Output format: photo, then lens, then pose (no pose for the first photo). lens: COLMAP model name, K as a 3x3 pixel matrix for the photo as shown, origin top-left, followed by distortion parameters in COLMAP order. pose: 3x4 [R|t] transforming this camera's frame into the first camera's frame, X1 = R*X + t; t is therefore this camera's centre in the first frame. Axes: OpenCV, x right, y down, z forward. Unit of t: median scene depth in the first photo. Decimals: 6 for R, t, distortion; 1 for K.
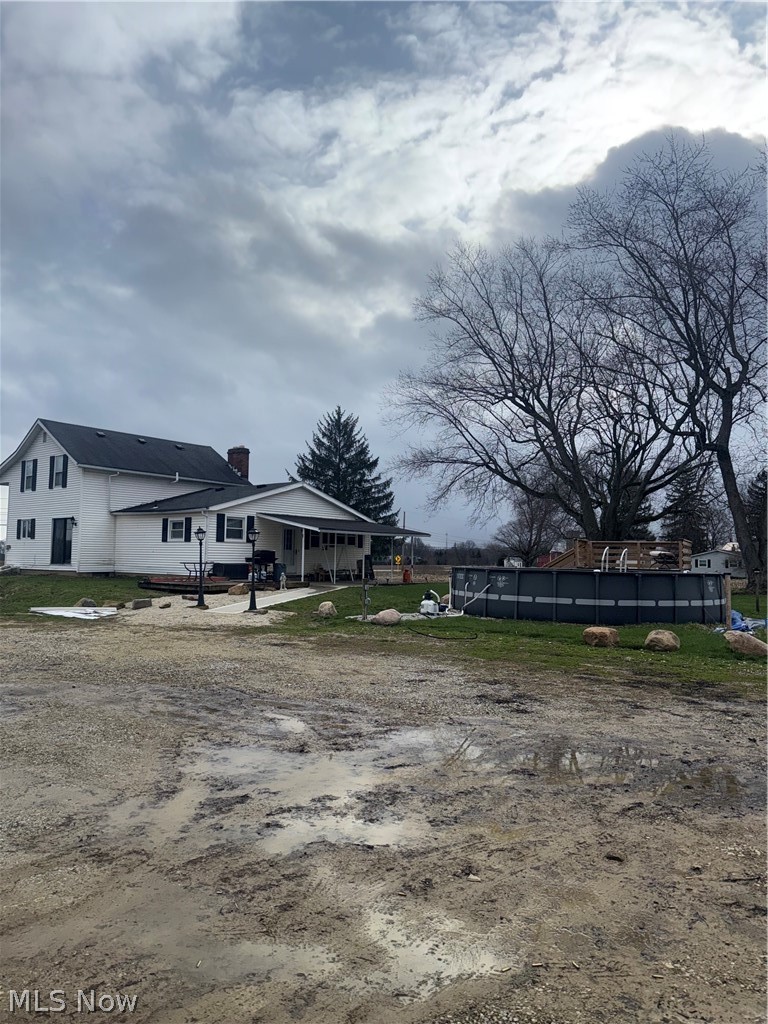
lens RADIAL K [[733.0, 0, 384.0], [0, 733.0, 512.0], [0, 0, 1]] dist [0.045411, -0.000313]
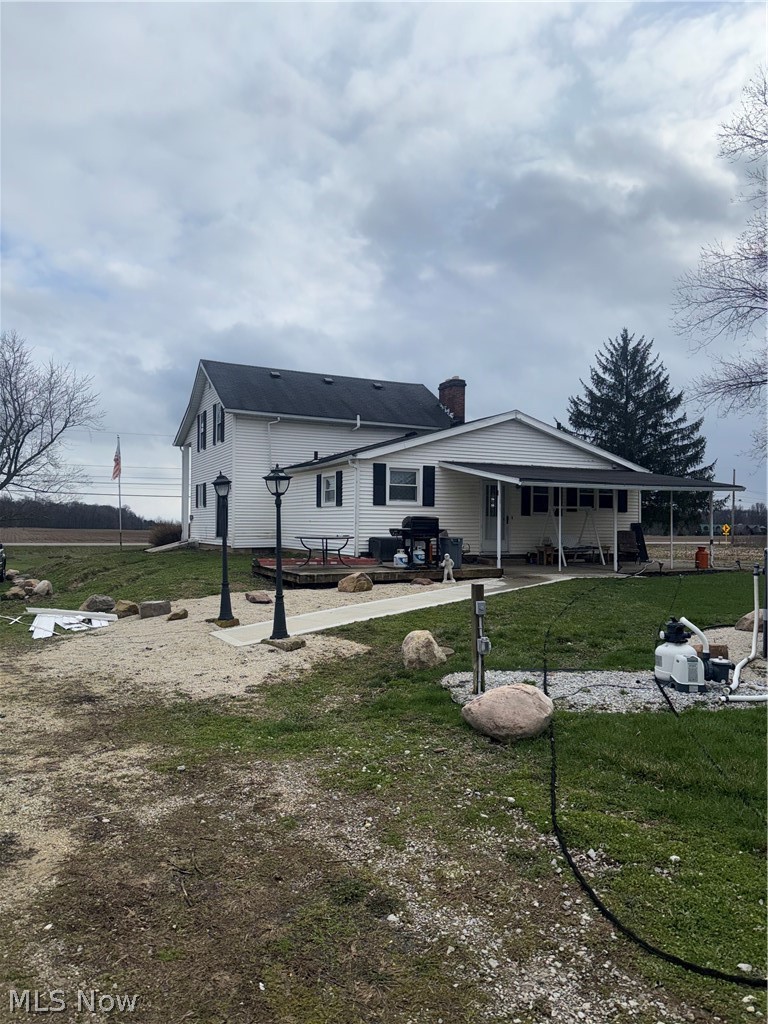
lens RADIAL K [[681.4, 0, 381.9], [0, 681.4, 527.9], [0, 0, 1]] dist [0.041542, -0.000998]
pose [[0.894084, -0.005966, -0.447859, 0.049126], [0.034378, 0.997876, 0.055338, 0.022418], [0.446578, -0.064873, 0.892390, 0.371711]]
